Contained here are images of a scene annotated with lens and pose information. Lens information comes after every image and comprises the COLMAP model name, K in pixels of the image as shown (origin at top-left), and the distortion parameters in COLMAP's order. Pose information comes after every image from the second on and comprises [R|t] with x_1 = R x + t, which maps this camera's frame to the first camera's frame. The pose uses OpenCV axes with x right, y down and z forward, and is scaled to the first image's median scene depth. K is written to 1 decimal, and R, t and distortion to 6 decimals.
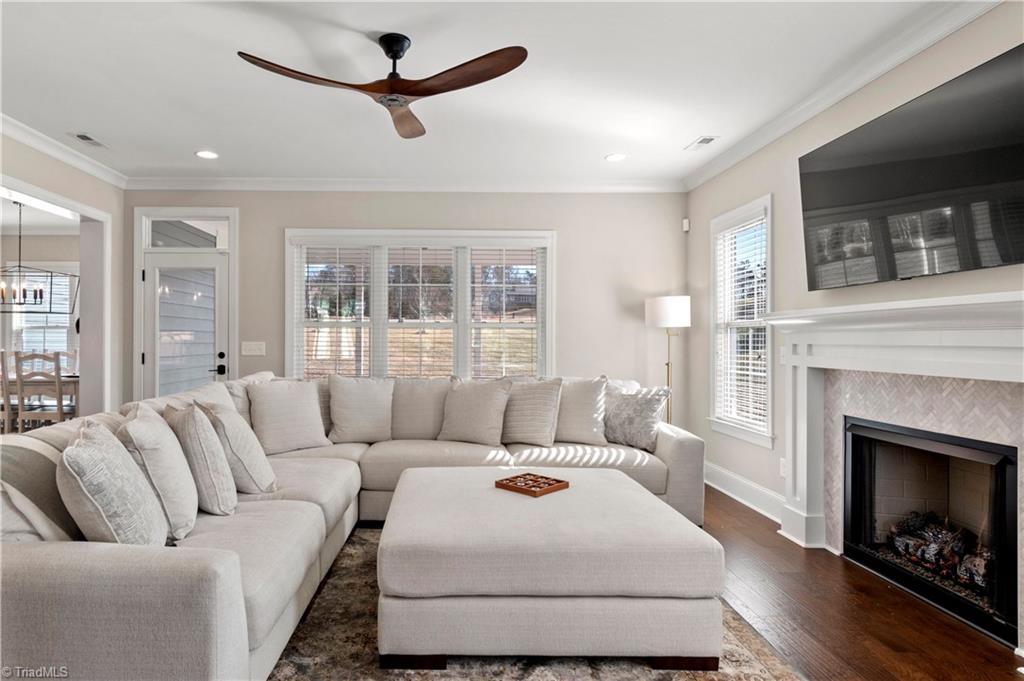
lens RADIAL K [[588.1, 0, 447.8], [0, 588.1, 340.9], [0, 0, 1]] dist [0.000317, 0.001019]
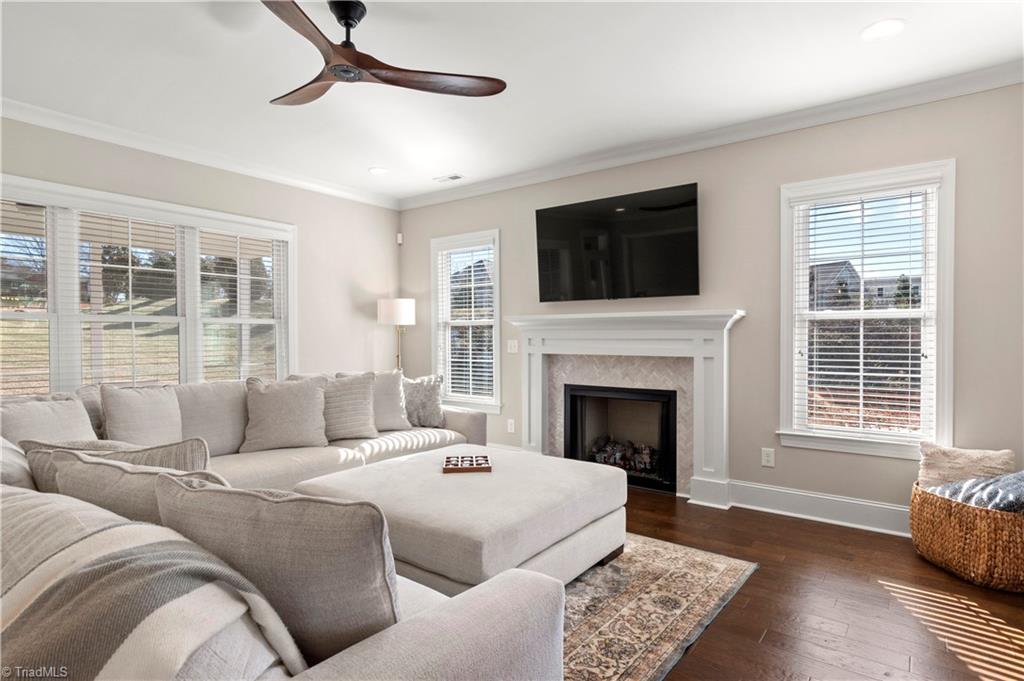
lens RADIAL K [[534.7, 0, 529.8], [0, 534.7, 345.4], [0, 0, 1]] dist [0.021483, 0.000240]
pose [[0.592865, -0.020056, 0.805052, -0.421987], [0.006075, 0.999773, 0.020433, -0.003481], [-0.805279, -0.007224, 0.592853, 0.198885]]
